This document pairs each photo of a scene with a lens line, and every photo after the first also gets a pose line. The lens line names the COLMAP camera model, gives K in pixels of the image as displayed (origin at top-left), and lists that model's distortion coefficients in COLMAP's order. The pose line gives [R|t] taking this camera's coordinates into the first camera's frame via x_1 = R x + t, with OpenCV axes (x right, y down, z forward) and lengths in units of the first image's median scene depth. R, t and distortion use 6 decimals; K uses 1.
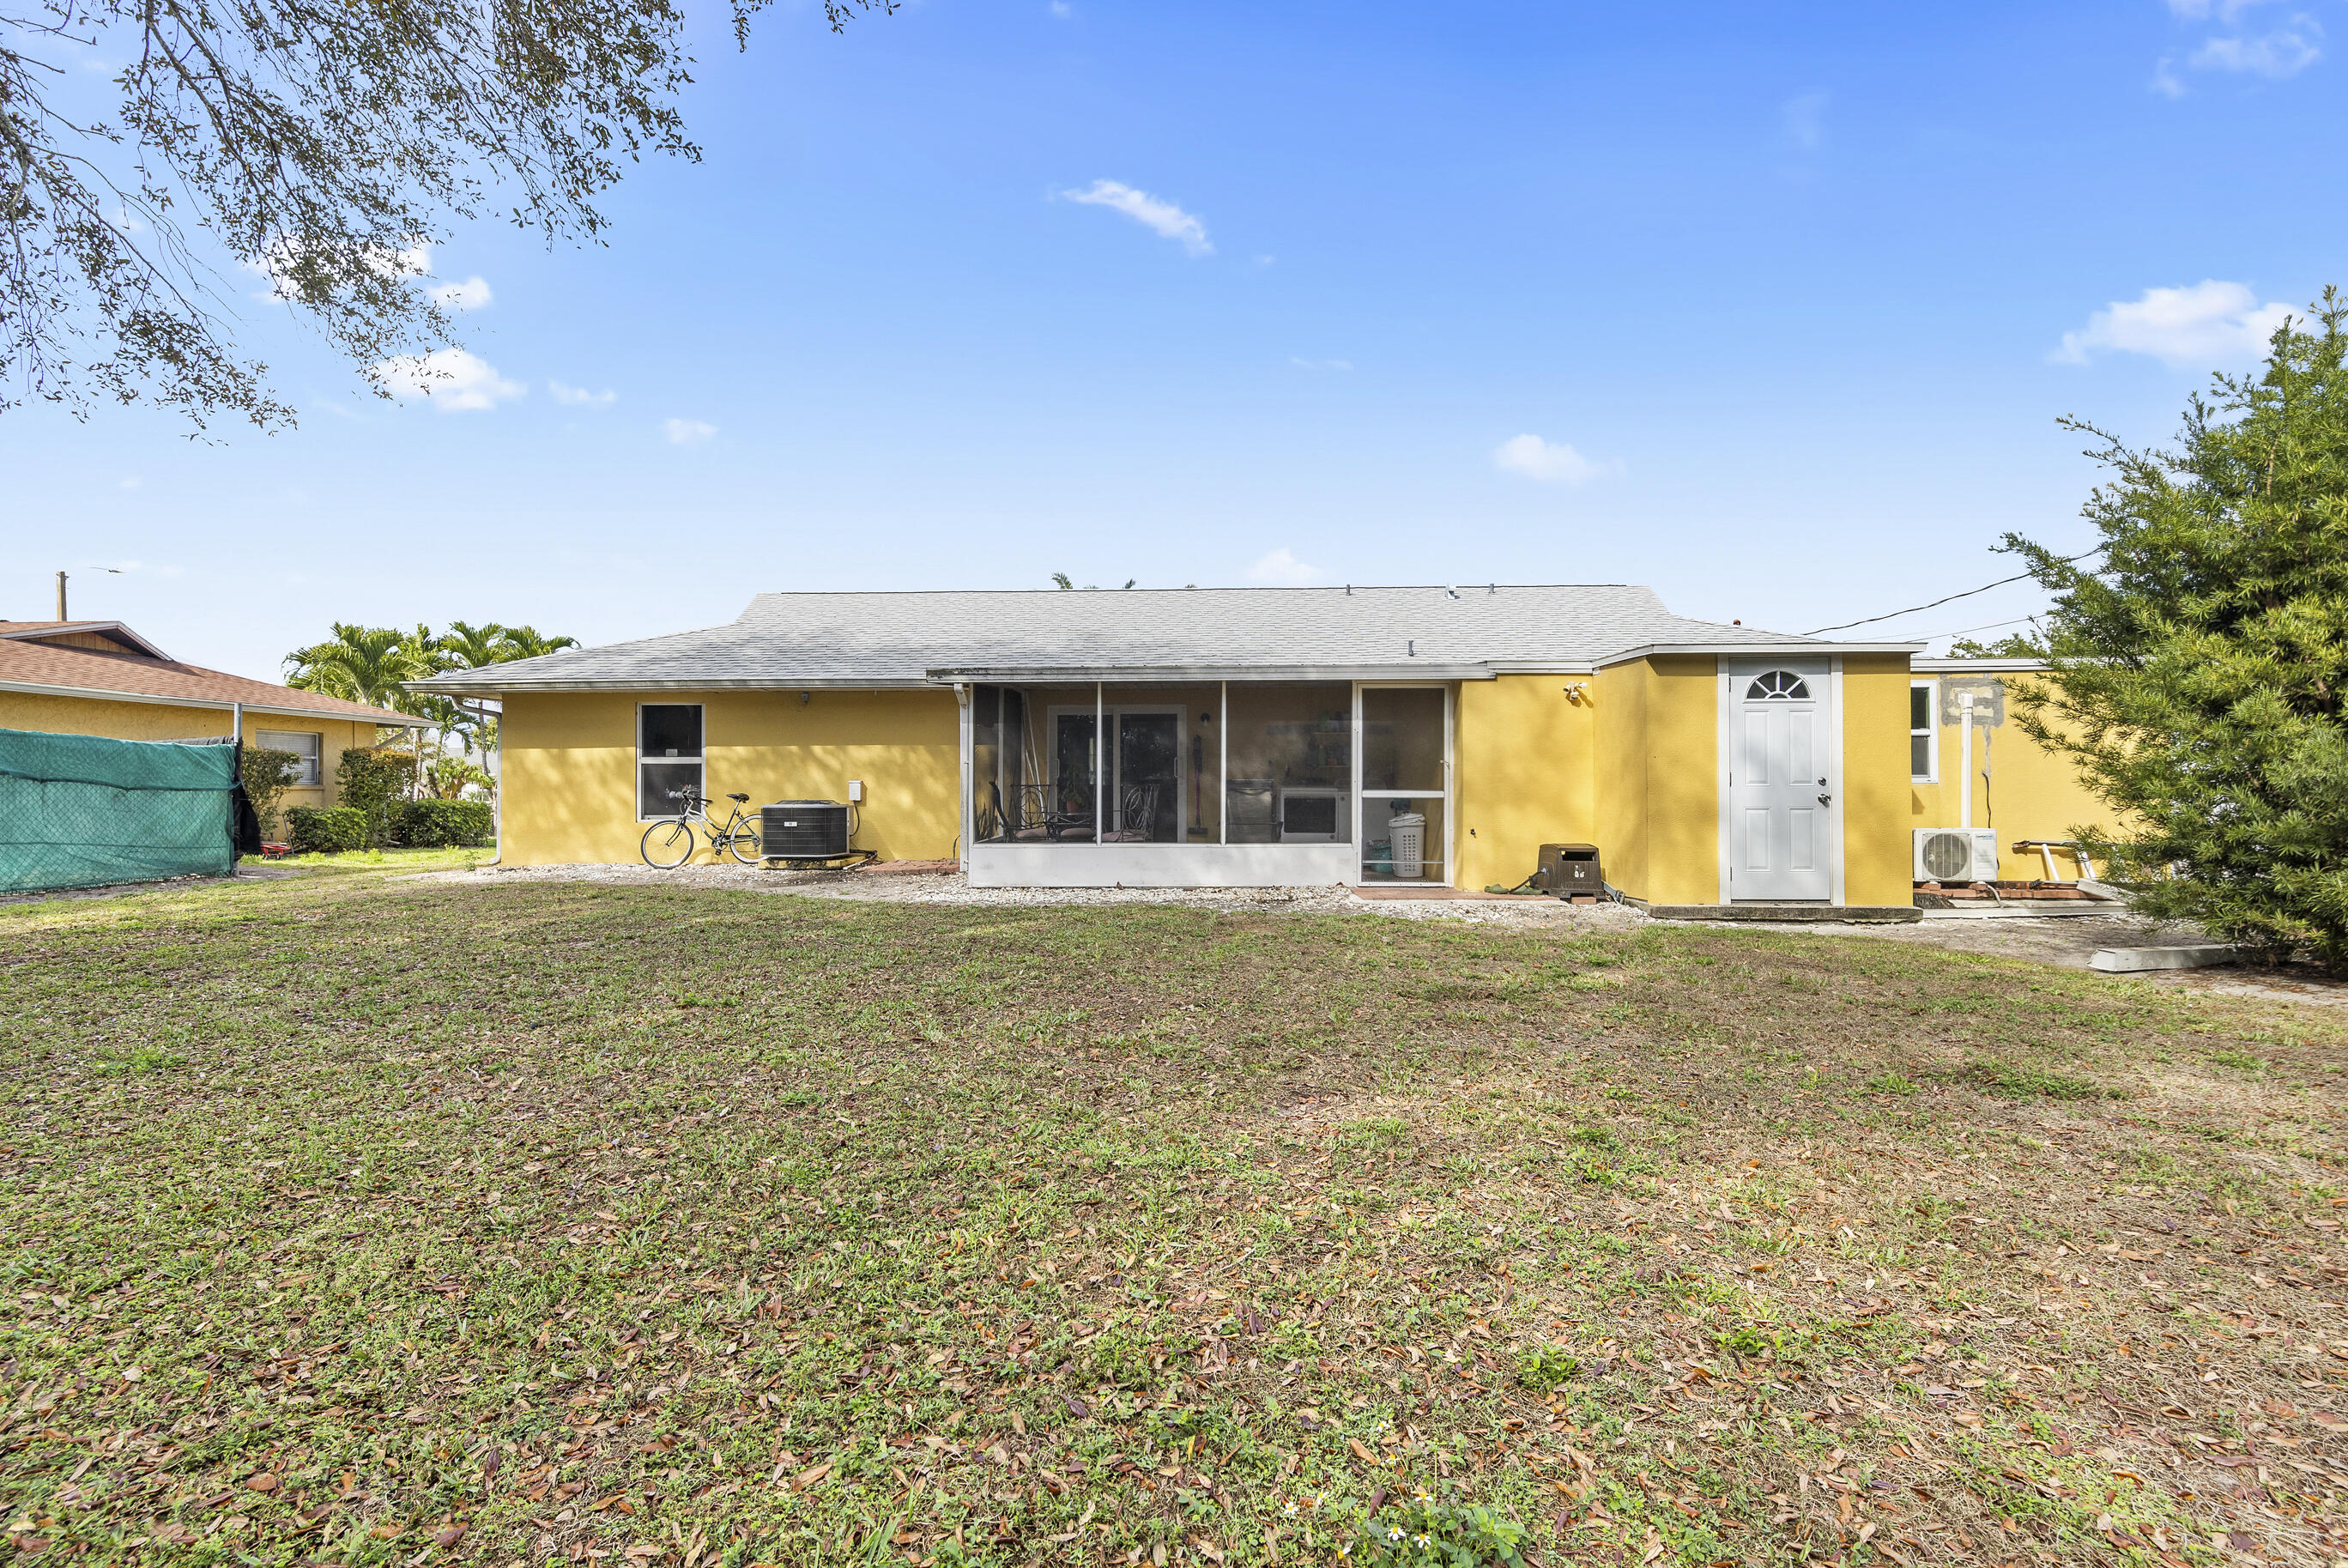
lens RADIAL K [[1018.8, 0, 1163.4], [0, 1018.8, 785.5], [0, 0, 1]] dist [0.007072, -0.002389]
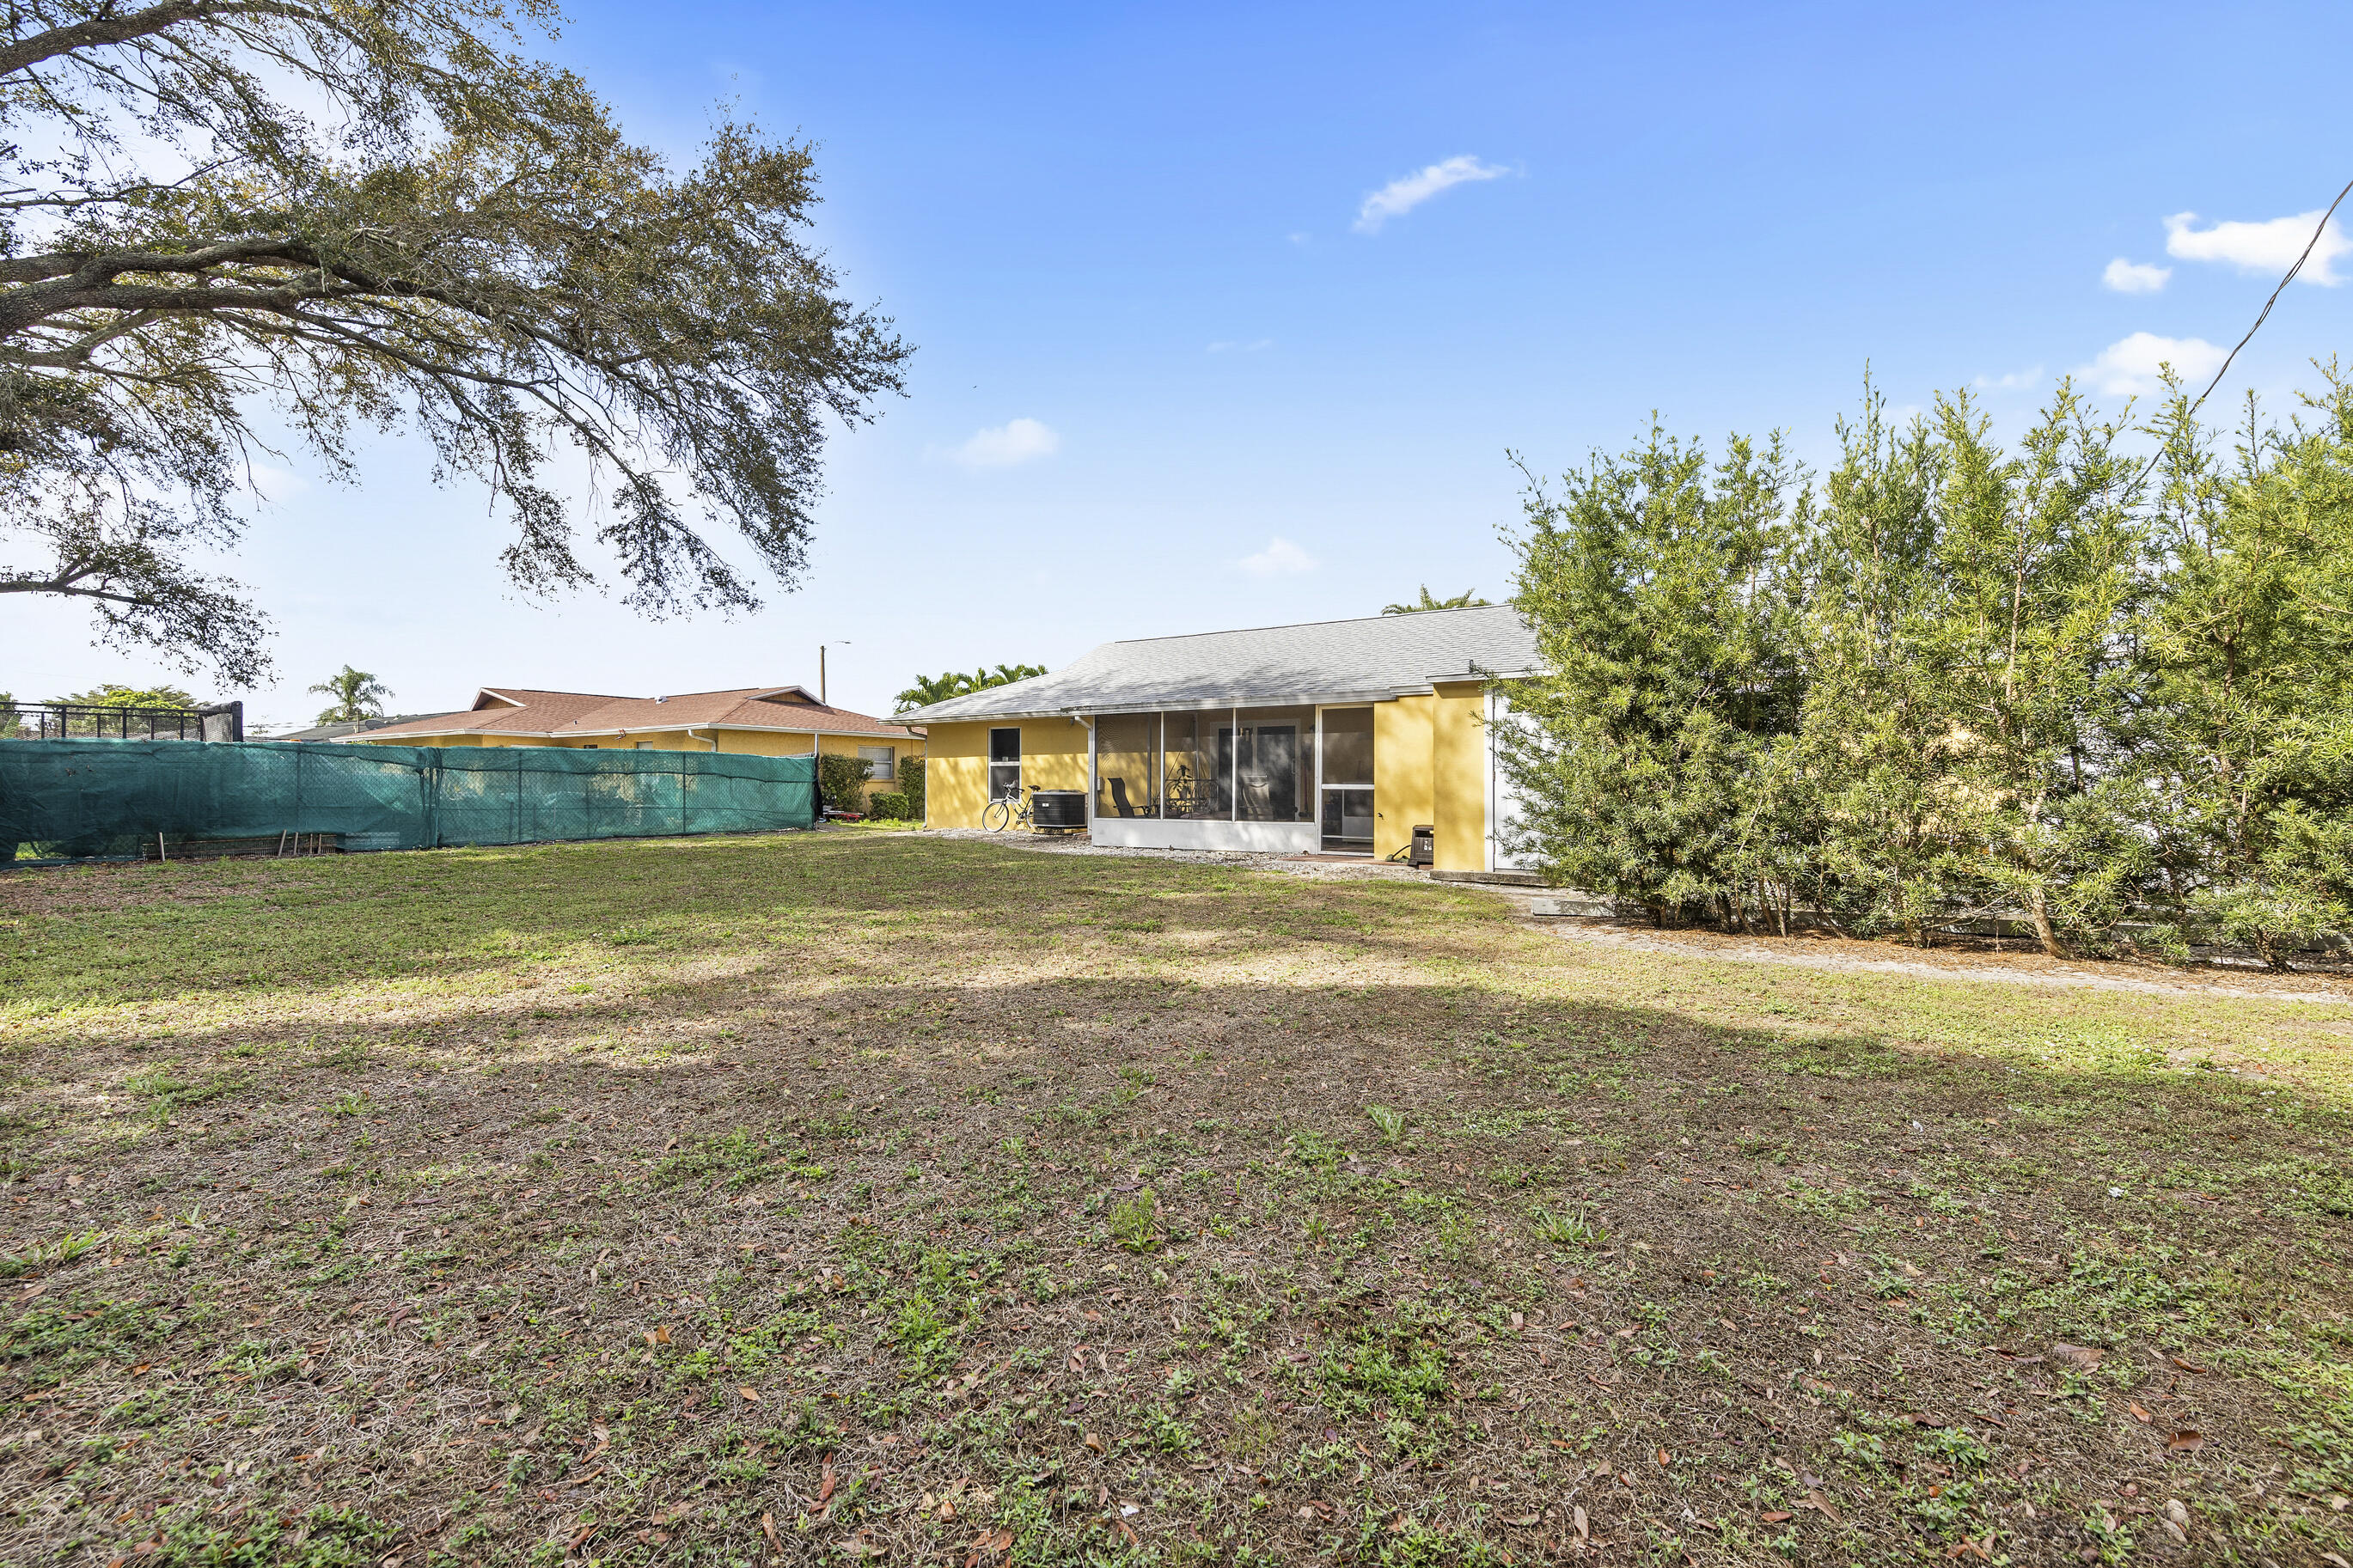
lens RADIAL K [[1020.9, 0, 1181.3], [0, 1020.9, 785.5], [0, 0, 1]] dist [0.007072, -0.002389]
pose [[0.858367, 0.004210, -0.513018, 0.668244], [-0.001565, 0.999983, 0.005587, -0.001050], [0.513033, -0.003993, 0.858360, -0.251847]]
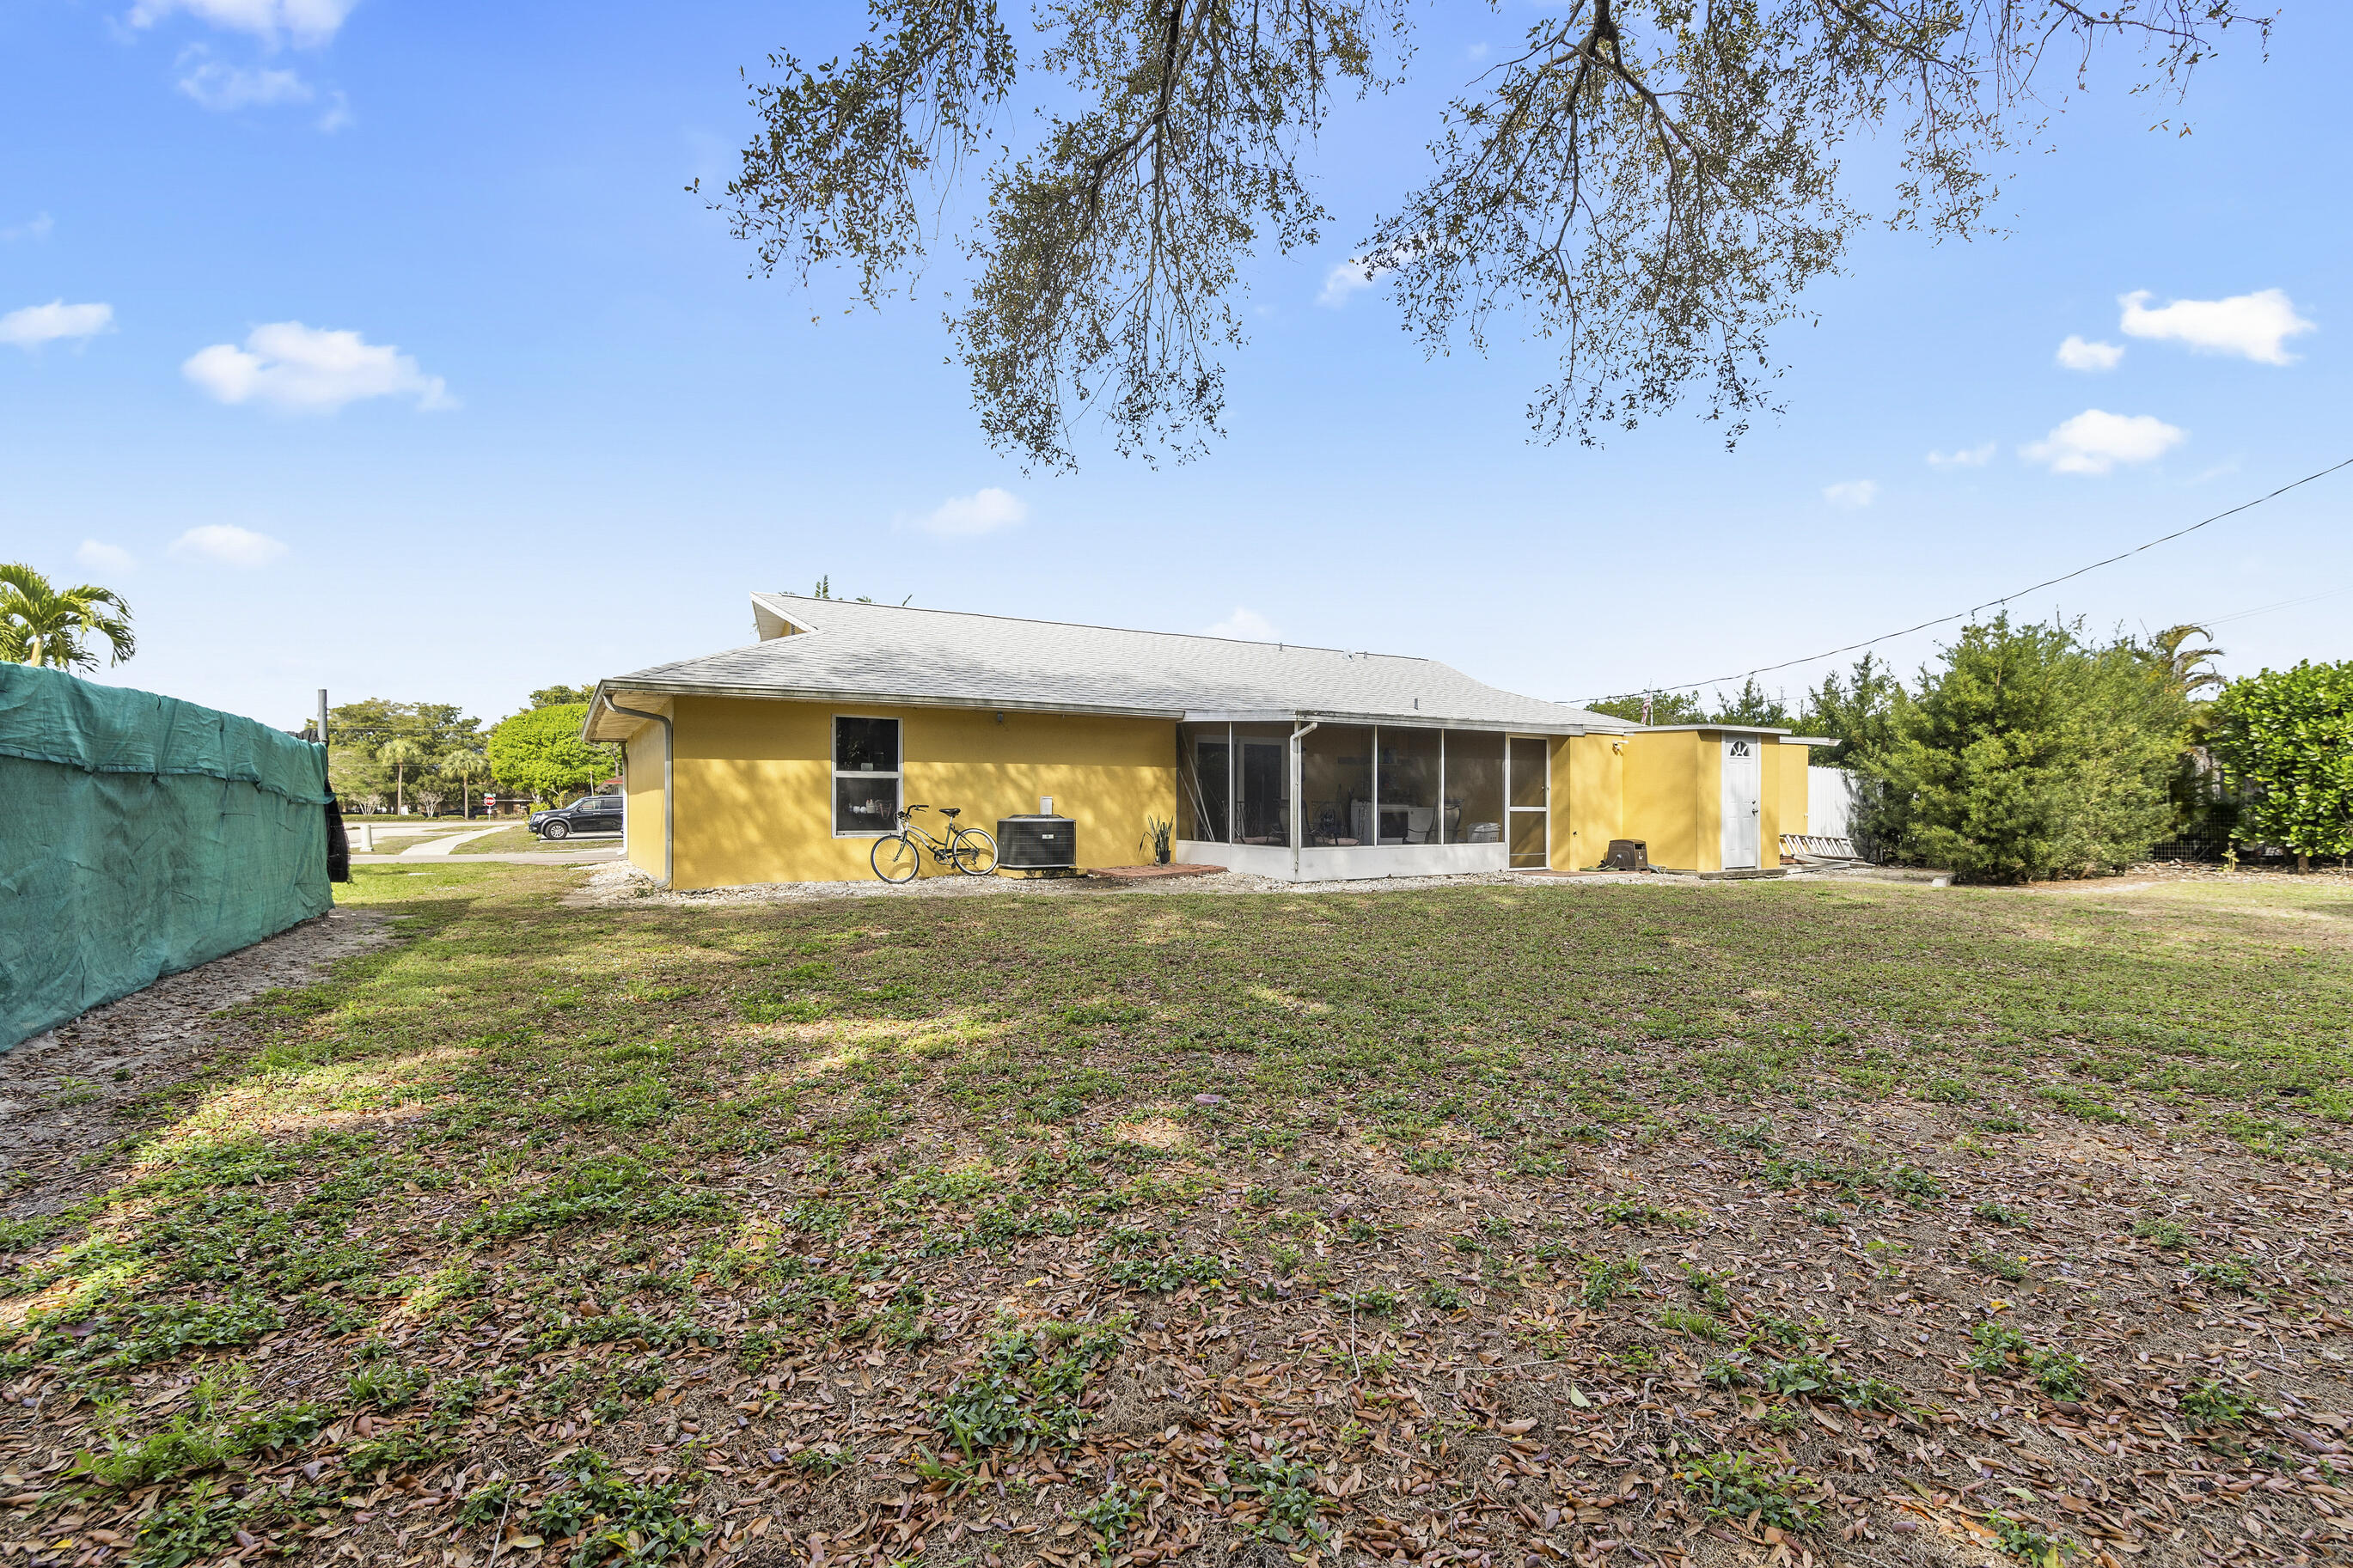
lens RADIAL K [[1020.9, 0, 1174.8], [0, 1020.9, 792.4], [0, 0, 1]] dist [0.007072, -0.002389]
pose [[0.843389, 0.007580, 0.537250, -0.916199], [-0.004344, 0.999964, -0.007288, -0.002362], [-0.537286, 0.003813, 0.843391, 0.009094]]
